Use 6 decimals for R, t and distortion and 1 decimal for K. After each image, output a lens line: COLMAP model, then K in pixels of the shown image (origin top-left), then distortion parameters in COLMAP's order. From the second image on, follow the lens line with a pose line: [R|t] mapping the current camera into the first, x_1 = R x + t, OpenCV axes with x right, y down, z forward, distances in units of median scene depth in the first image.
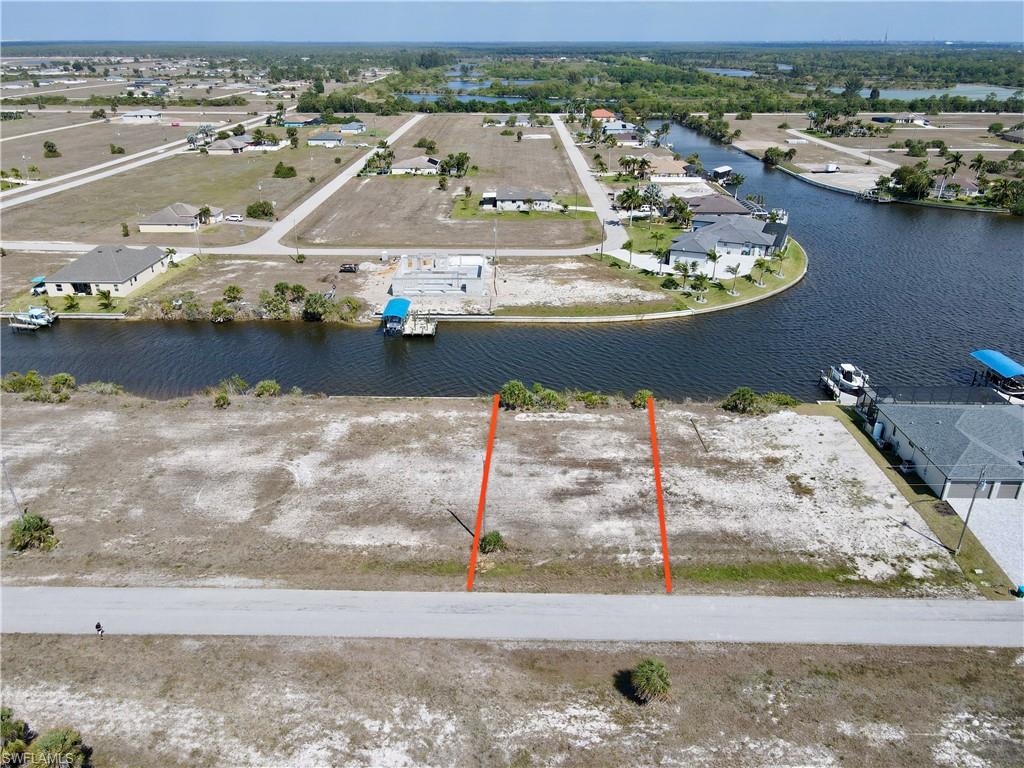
lens RADIAL K [[757.9, 0, 501.5], [0, 757.9, 374.4], [0, 0, 1]] dist [-0.003170, 0.008674]
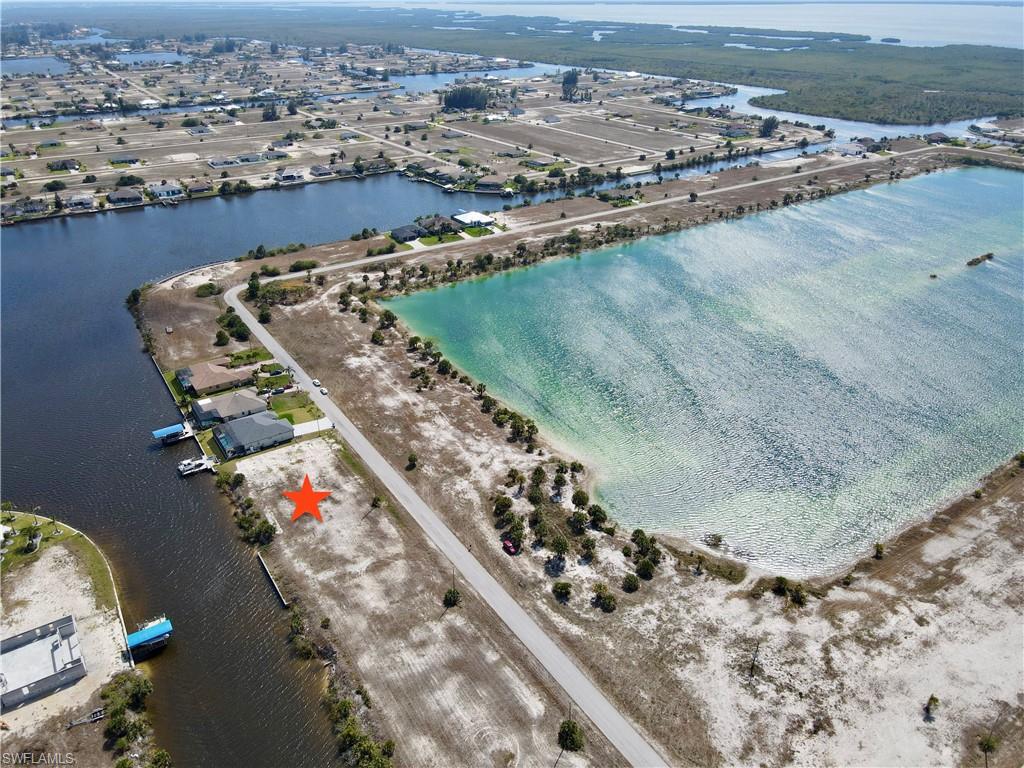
lens RADIAL K [[754.1, 0, 503.7], [0, 754.1, 385.4], [0, 0, 1]] dist [-0.011777, 0.046225]
pose [[-0.562579, -0.380321, 0.734071, -1.869461], [0.344476, 0.699327, 0.626320, -1.449985], [-0.751559, 0.605225, -0.262416, 0.920286]]
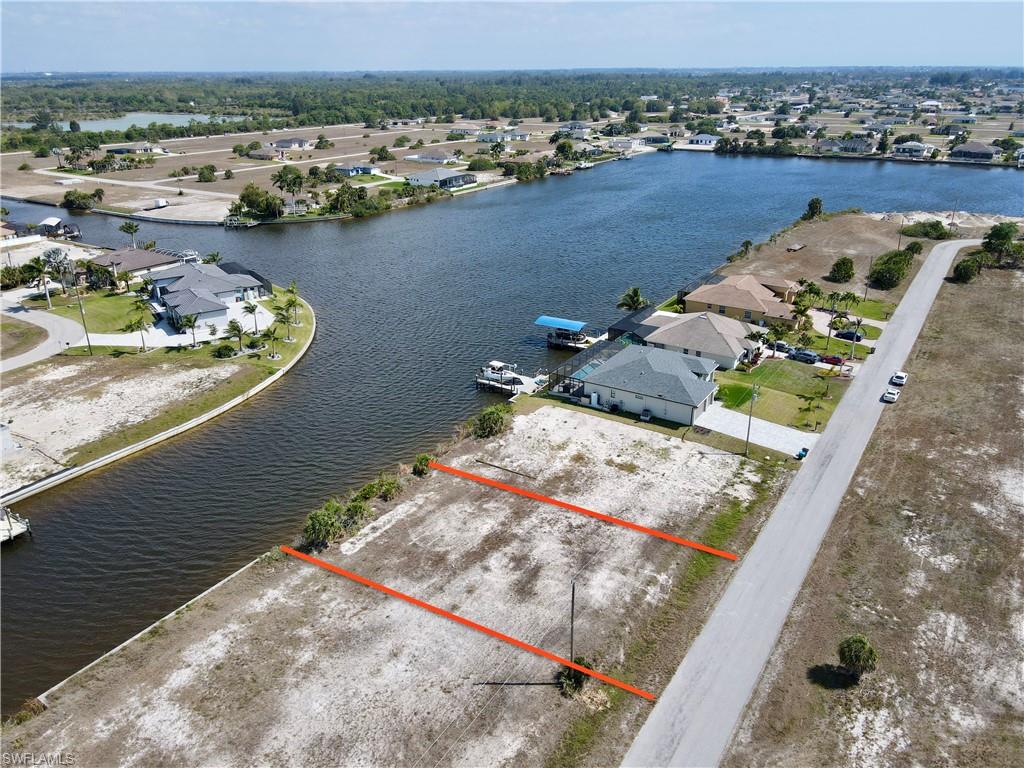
lens RADIAL K [[754.1, 0, 503.7], [0, 754.1, 385.4], [0, 0, 1]] dist [-0.011777, 0.046225]
pose [[0.529568, -0.332422, 0.780418, -0.479780], [0.349493, 0.923803, 0.156342, -0.179411], [-0.772924, 0.189957, 0.605396, 0.418262]]
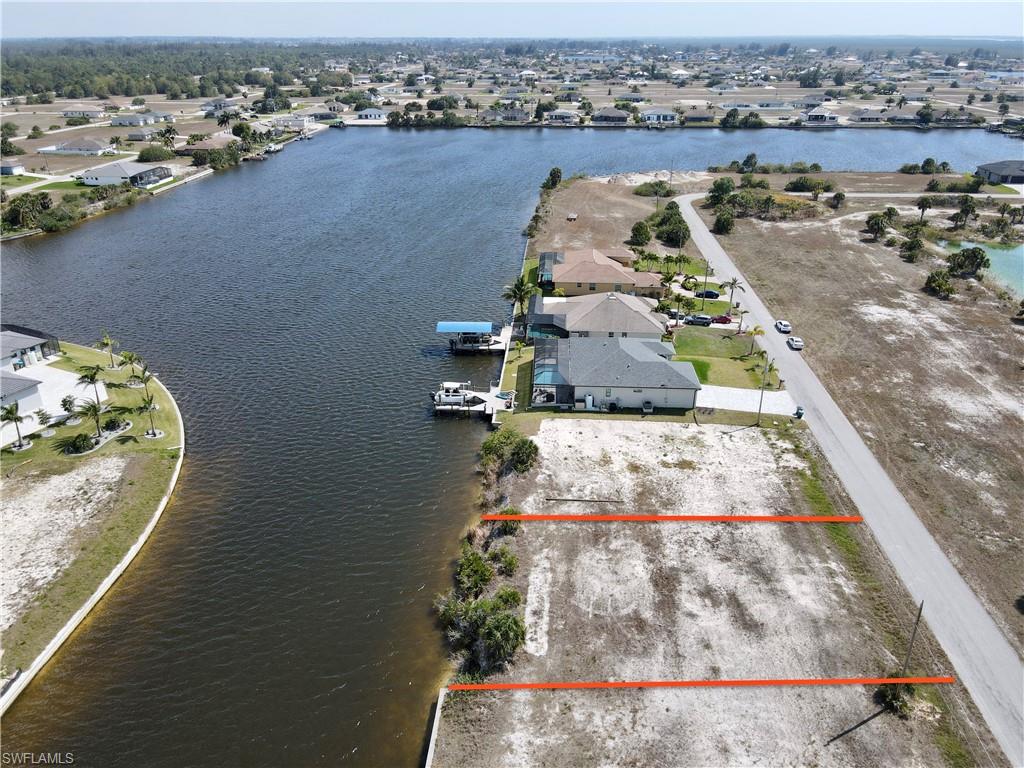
lens RADIAL K [[751.8, 0, 504.2], [0, 751.8, 387.3], [0, 0, 1]] dist [0.009777, 0.010415]
pose [[0.050960, -0.422838, 0.904771, -0.501417], [0.406751, 0.836193, 0.367879, -0.407662], [-0.912117, 0.349269, 0.214602, 0.895027]]
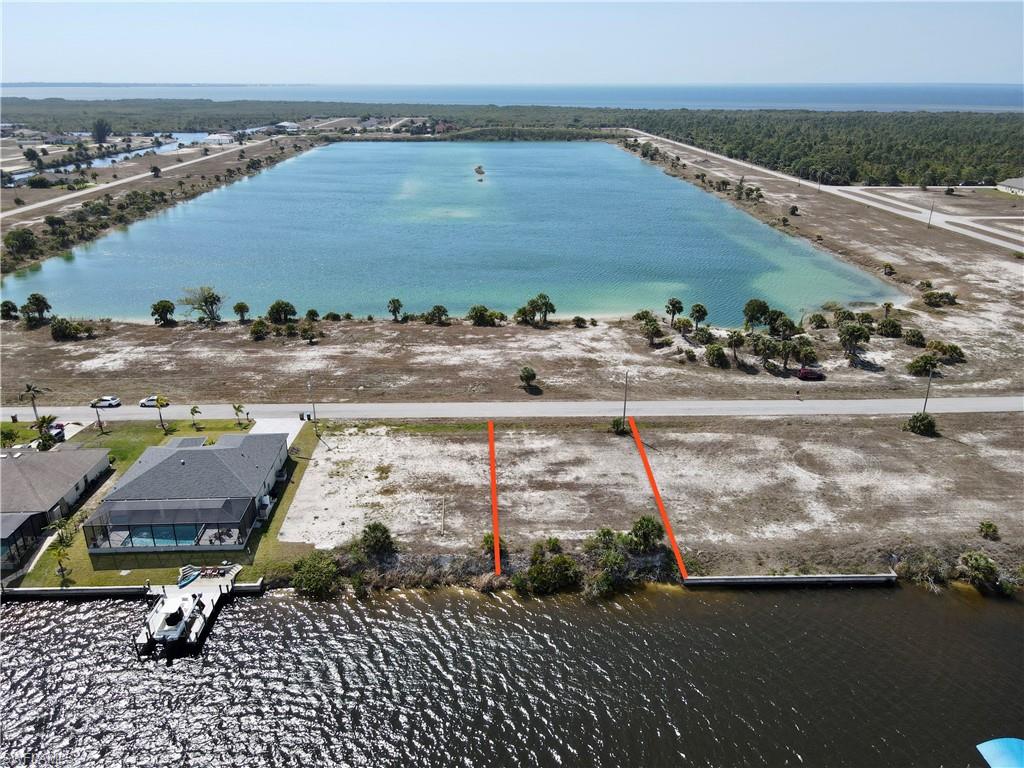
lens RADIAL K [[753.5, 0, 505.4], [0, 753.5, 382.6], [0, 0, 1]] dist [-0.008175, 0.039853]
pose [[-0.998634, 0.020849, -0.047914, 0.235611], [-0.019796, 0.697642, 0.716173, -0.761996], [0.048358, 0.716143, -0.696276, 1.626752]]
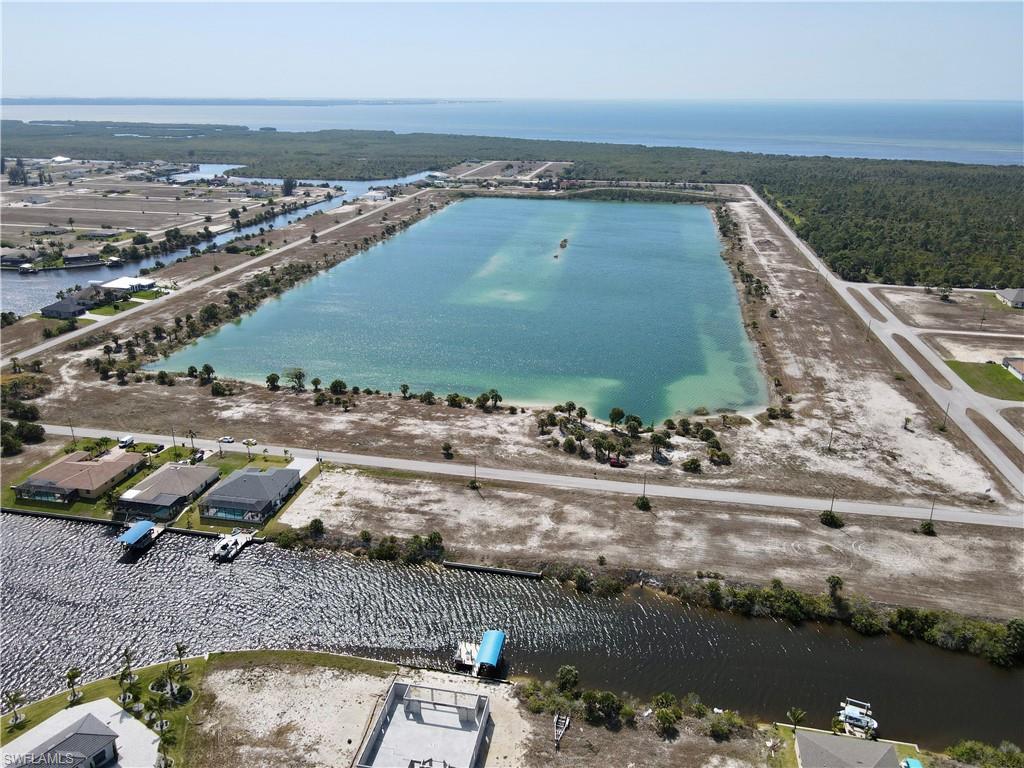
lens RADIAL K [[753.5, 0, 505.4], [0, 753.5, 382.6], [0, 0, 1]] dist [-0.008175, 0.039853]
pose [[-0.984515, -0.065298, 0.162685, -0.457159], [0.068704, 0.710063, 0.700778, -1.632575], [-0.161276, 0.701104, -0.694582, 2.173830]]
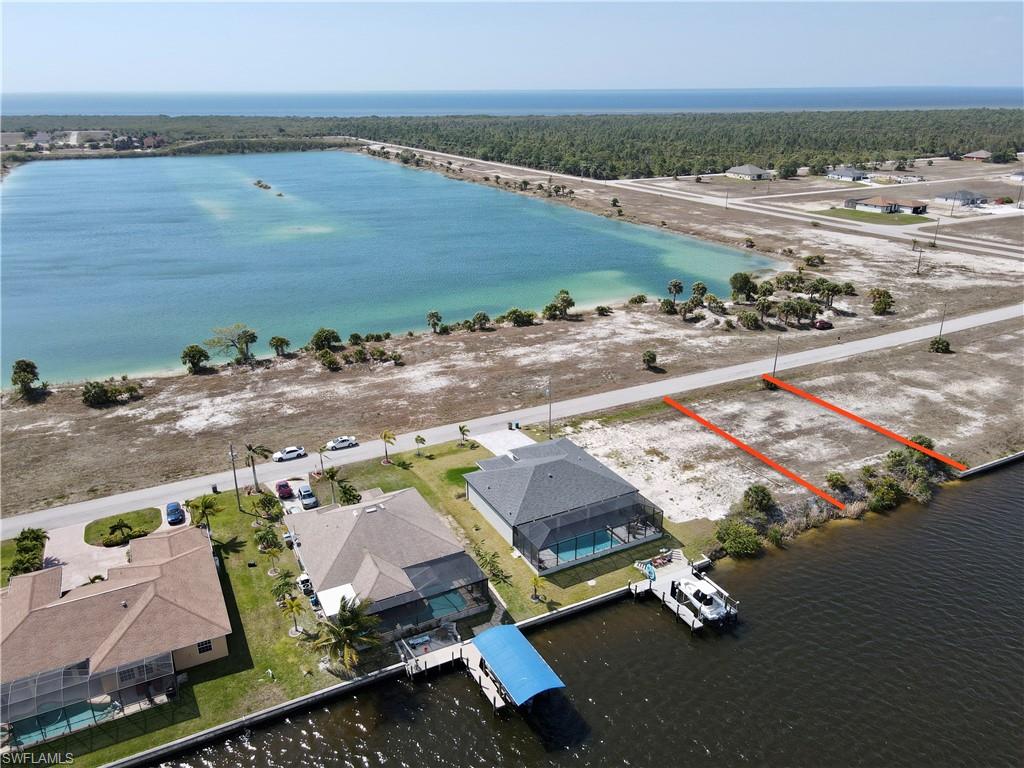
lens RADIAL K [[748.1, 0, 505.2], [0, 748.1, 392.5], [0, 0, 1]] dist [-0.006889, 0.033290]
pose [[-0.880179, 0.185350, -0.436955, 1.092703], [-0.186448, 0.711580, 0.677414, -0.707720], [0.436487, 0.677716, -0.591760, 1.474562]]
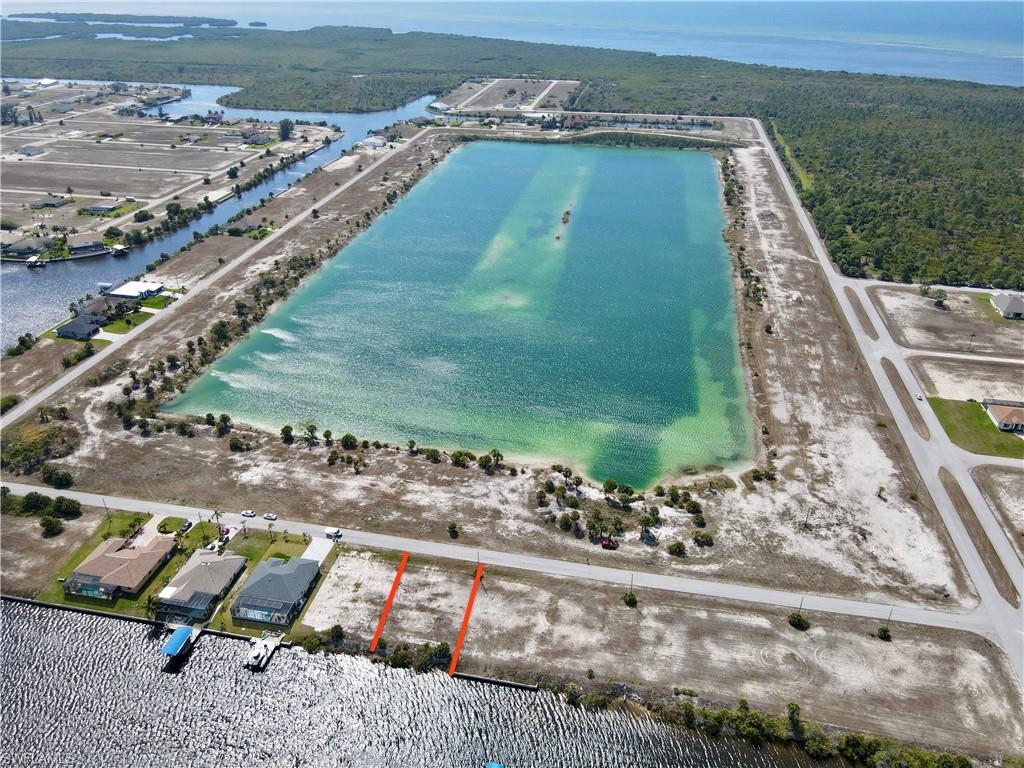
lens RADIAL K [[748.1, 0, 505.2], [0, 748.1, 392.5], [0, 0, 1]] dist [-0.006889, 0.033290]
pose [[-0.983843, -0.088743, 0.155491, -0.437357], [0.074159, 0.588488, 0.805097, -2.177322], [-0.162952, 0.803621, -0.572399, 1.745376]]
